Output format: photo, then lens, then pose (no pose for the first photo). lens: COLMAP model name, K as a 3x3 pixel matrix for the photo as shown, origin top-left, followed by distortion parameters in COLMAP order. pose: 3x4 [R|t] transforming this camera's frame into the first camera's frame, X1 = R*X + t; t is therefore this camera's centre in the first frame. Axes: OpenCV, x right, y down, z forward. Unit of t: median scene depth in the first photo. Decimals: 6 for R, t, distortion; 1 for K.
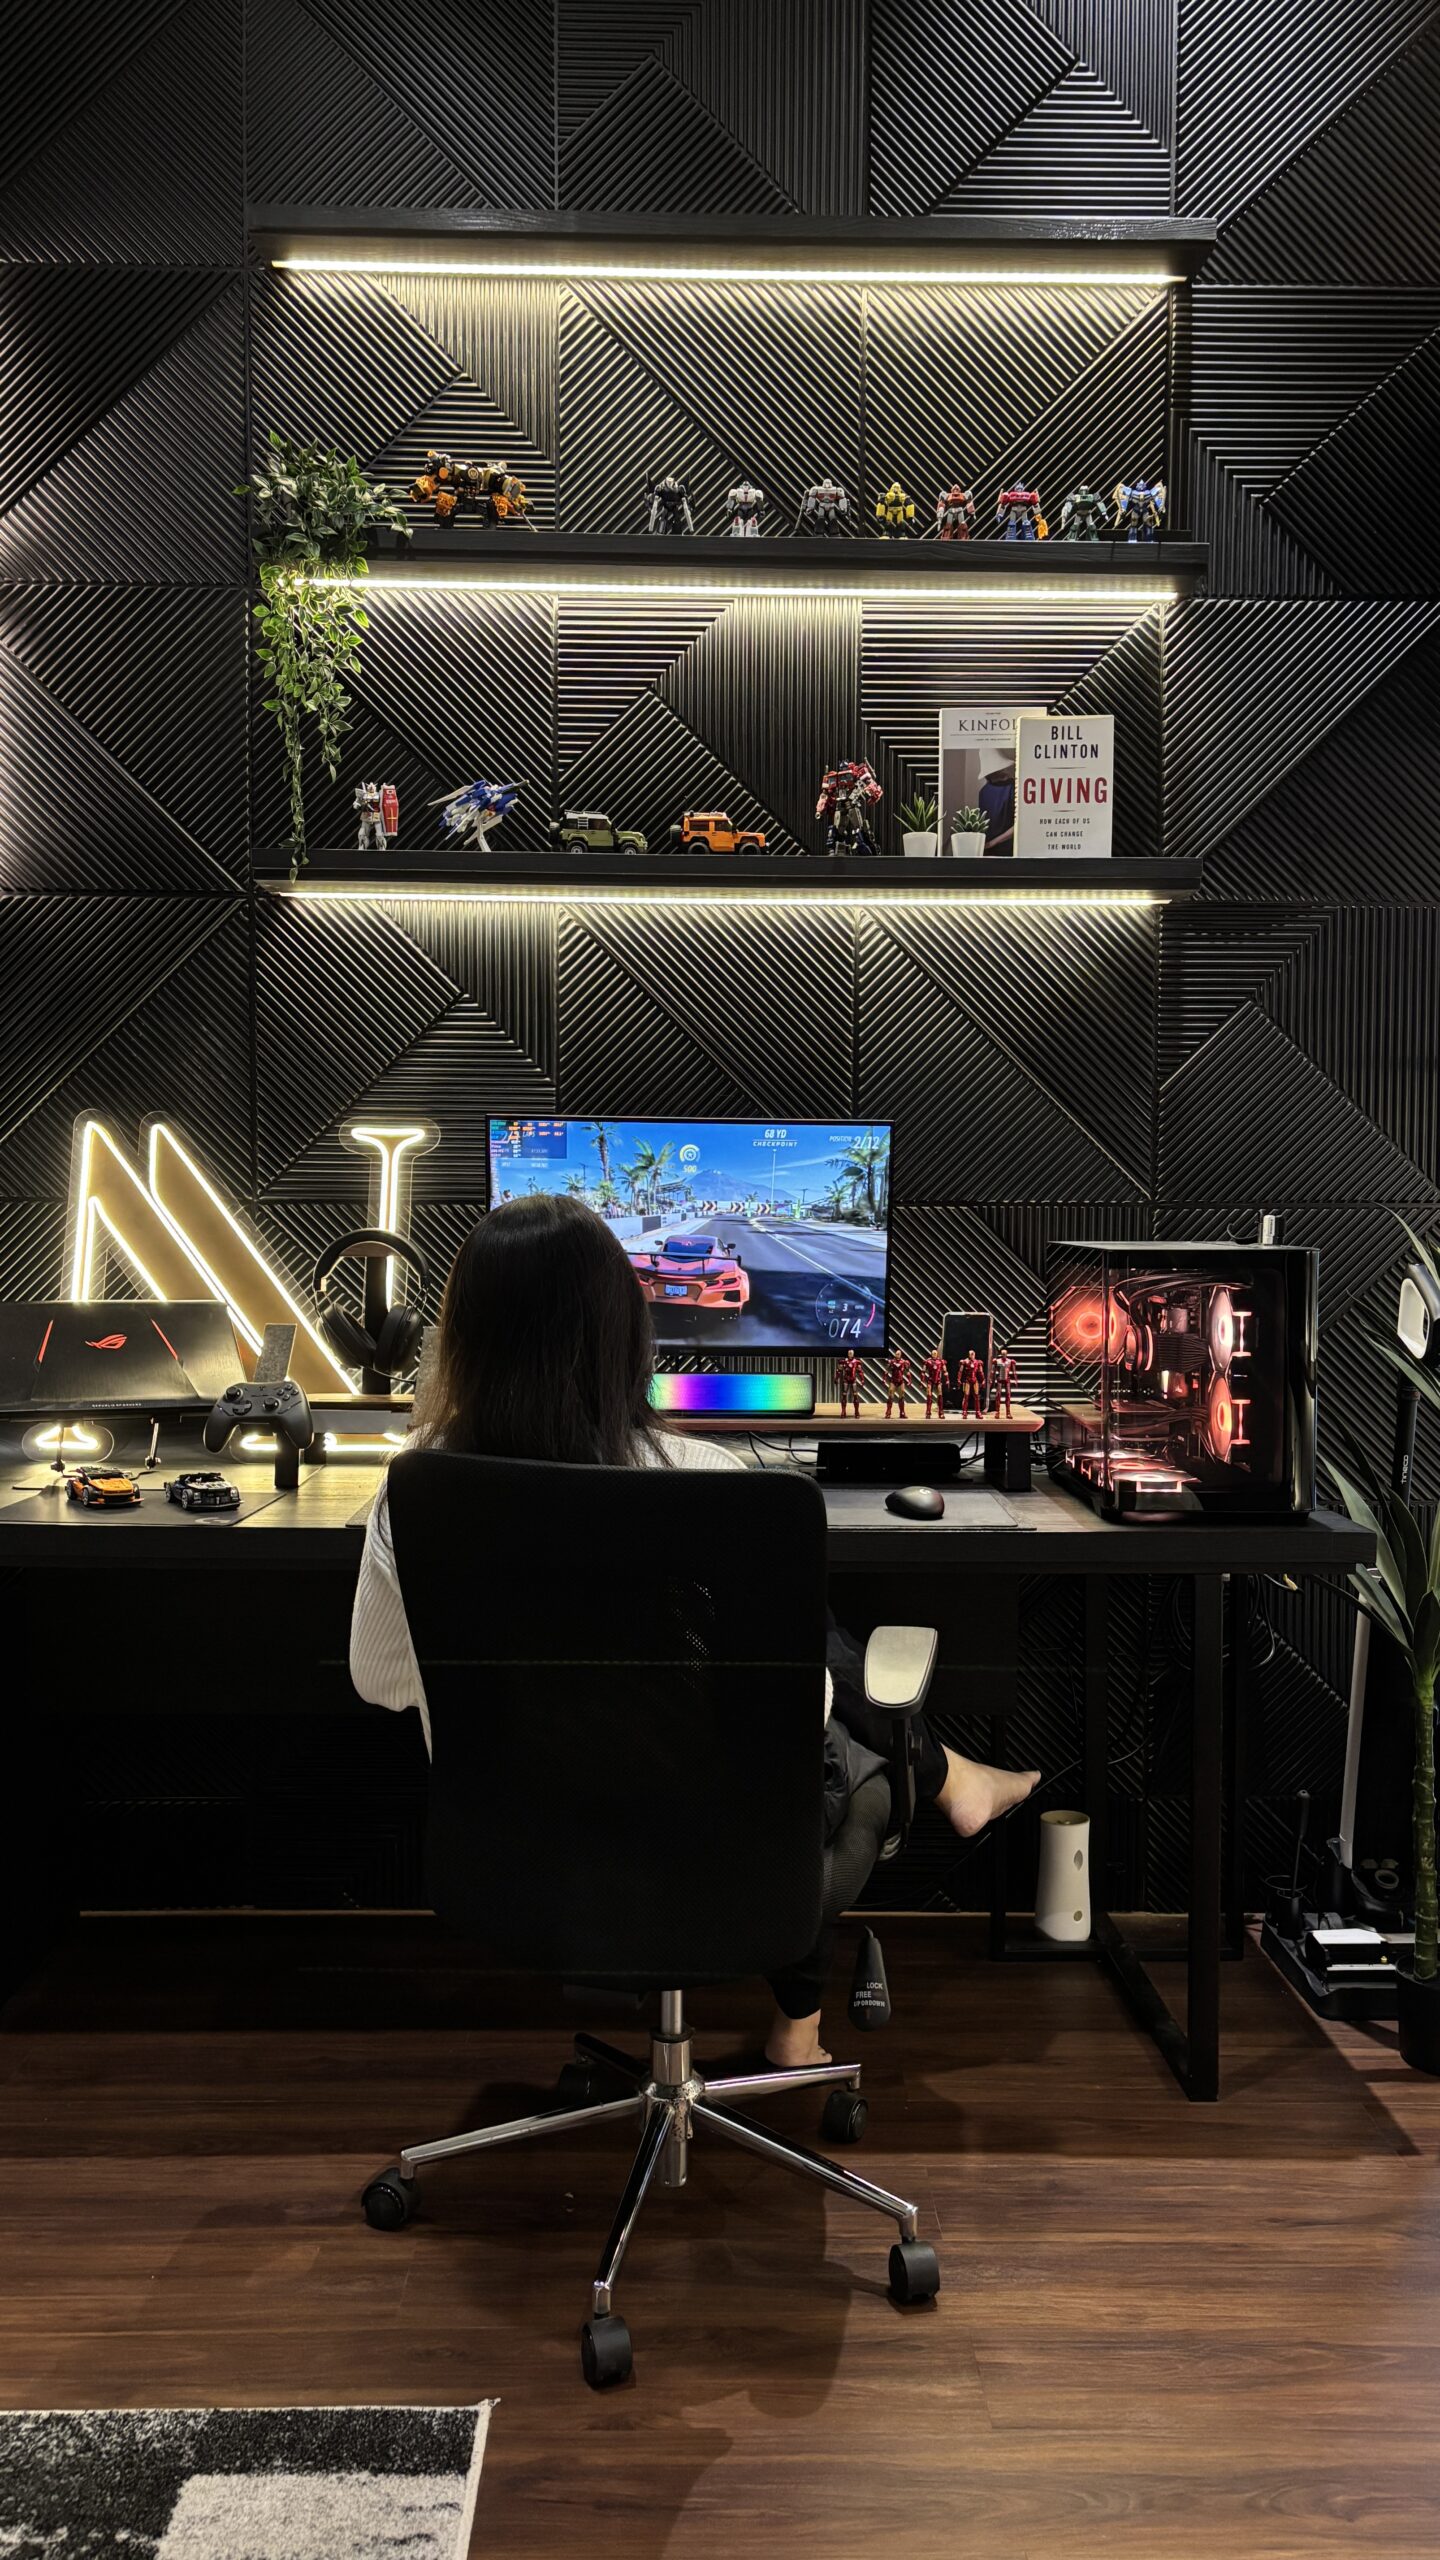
lens RADIAL K [[1934.8, 0, 726.2], [0, 1934.8, 1282.1], [0, 0, 1]] dist [0.044767, -0.043369]
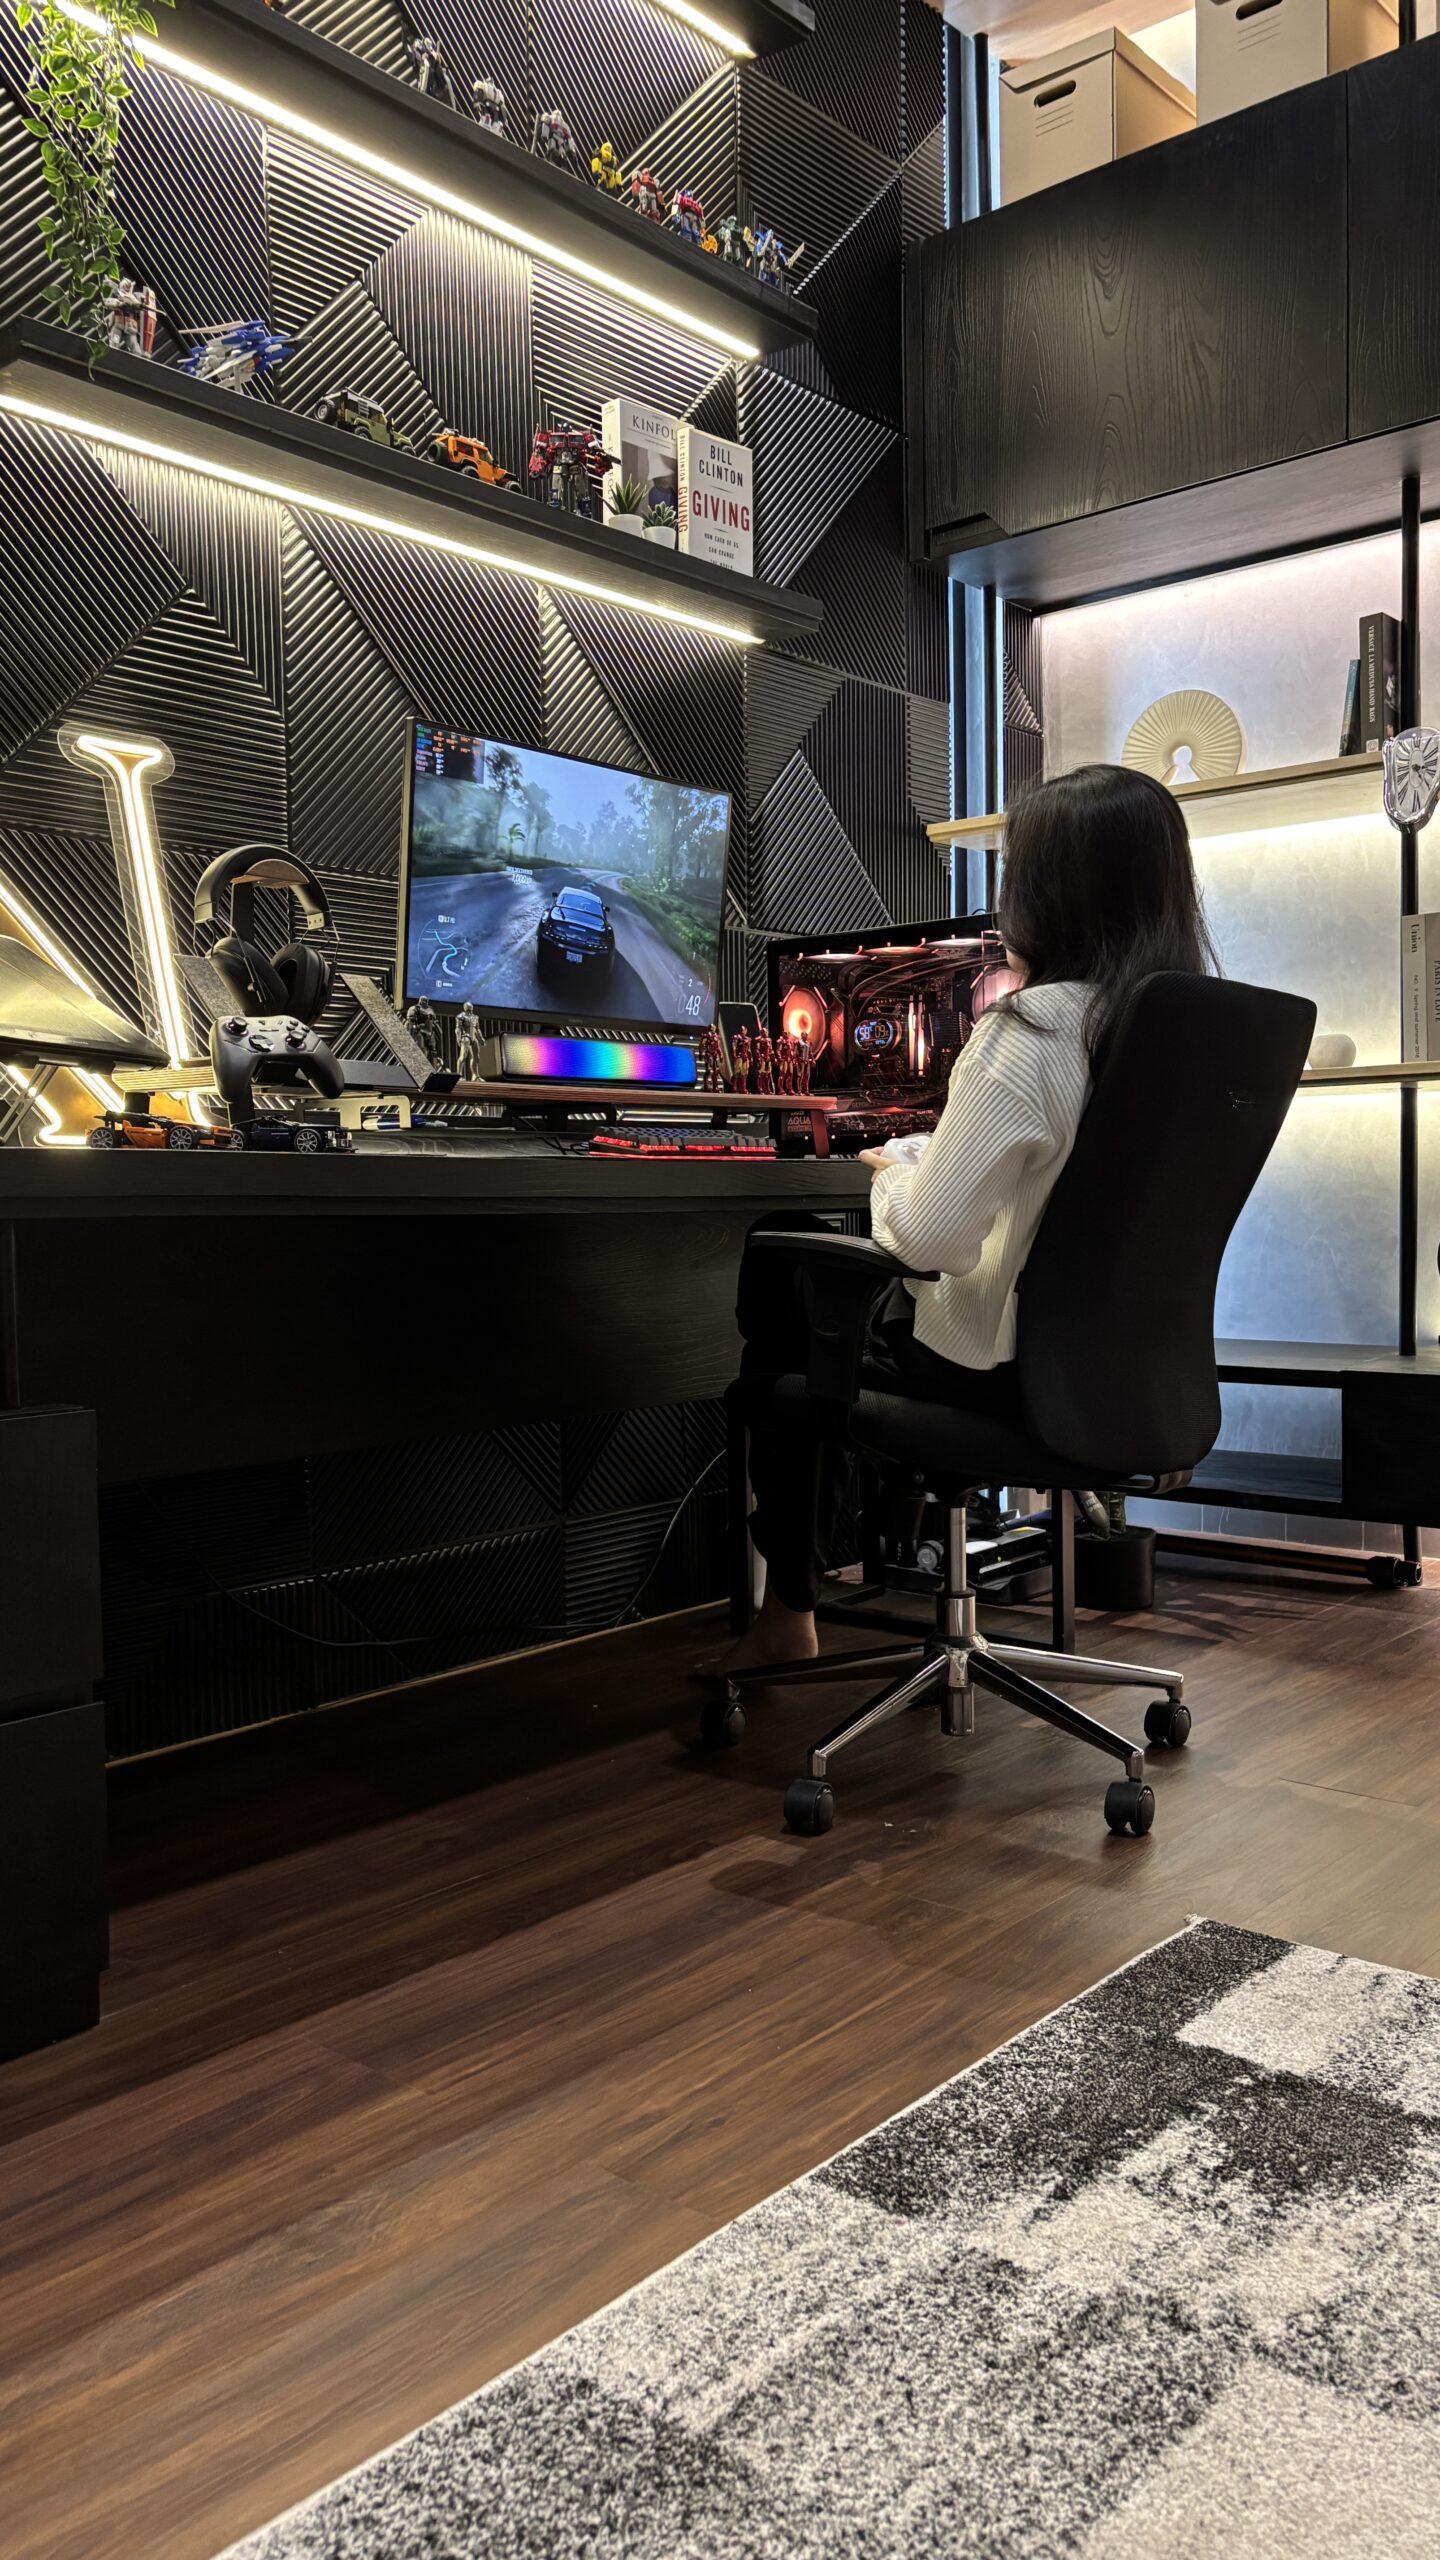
lens RADIAL K [[1934.8, 0, 713.2], [0, 1934.8, 1282.6], [0, 0, 1]] dist [0.044767, -0.043369]
pose [[0.666653, -0.053673, 0.743433, -0.622778], [0.050368, 0.998368, 0.026912, 0.130277], [-0.743664, 0.019505, 0.668269, 0.317660]]
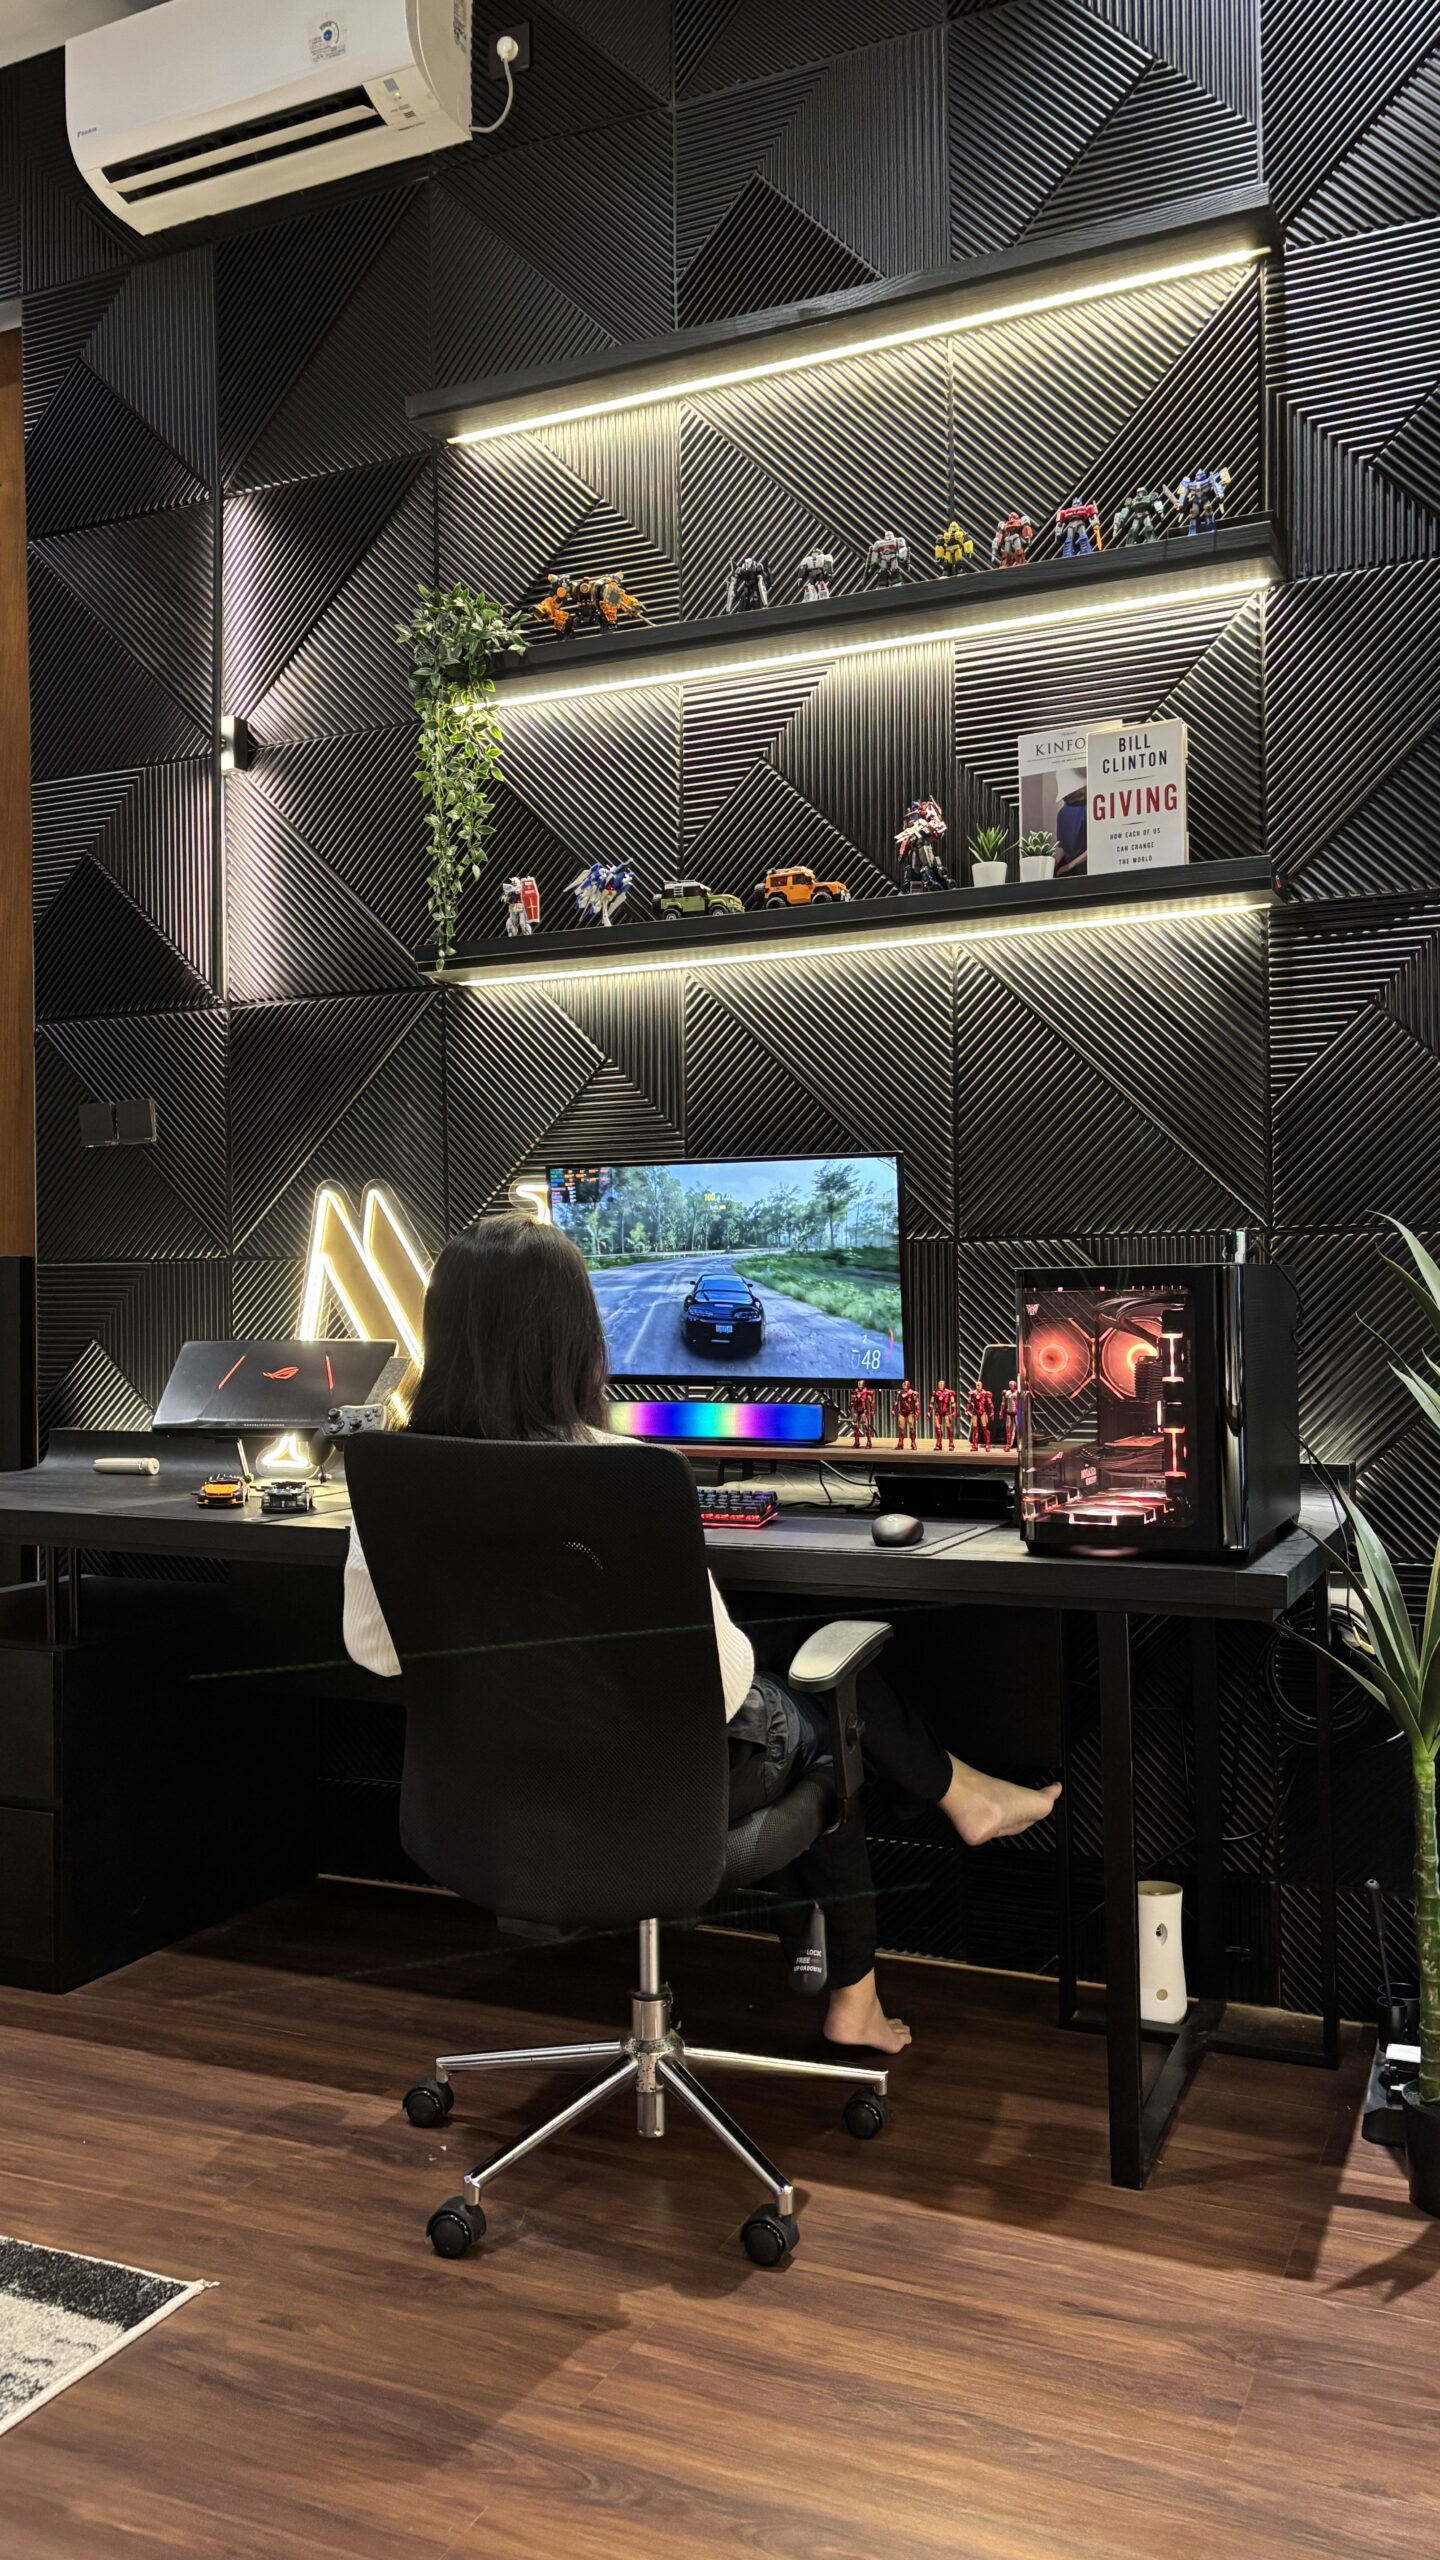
lens RADIAL K [[1934.8, 0, 712.5], [0, 1934.8, 1292.4], [0, 0, 1]] dist [0.044767, -0.043369]
pose [[0.898393, -0.018907, -0.438786, 0.404119], [0.000217, 0.999092, -0.042605, 0.029647], [0.439193, 0.038181, 0.897581, 0.056301]]
